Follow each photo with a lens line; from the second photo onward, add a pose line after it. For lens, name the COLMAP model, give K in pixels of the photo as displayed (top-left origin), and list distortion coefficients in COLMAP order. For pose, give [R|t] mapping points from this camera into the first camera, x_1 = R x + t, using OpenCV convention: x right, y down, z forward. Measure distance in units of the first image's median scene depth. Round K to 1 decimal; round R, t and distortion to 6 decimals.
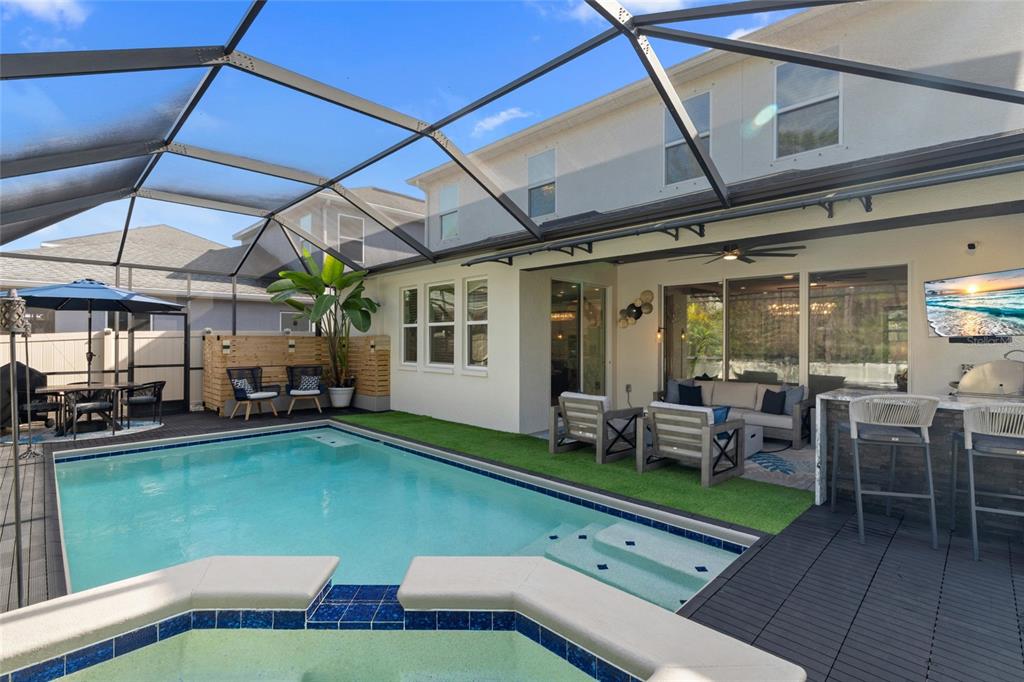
lens RADIAL K [[468.9, 0, 512.0], [0, 468.9, 341.0], [0, 0, 1]] dist [-0.004022, -0.000181]
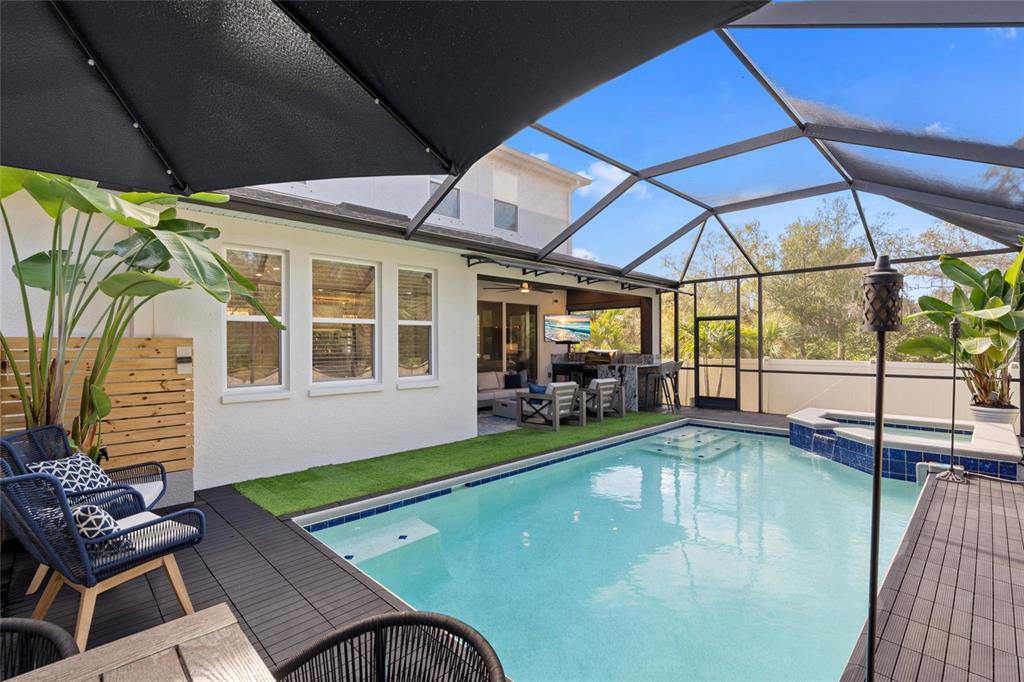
lens RADIAL K [[468.9, 0, 512.0], [0, 468.9, 341.0], [0, 0, 1]] dist [-0.004022, -0.000181]
pose [[0.000657, 0.002846, 0.999996, -0.843283], [0.008467, 0.999960, -0.002852, -0.003394], [-0.999964, 0.008469, 0.000633, 0.781115]]
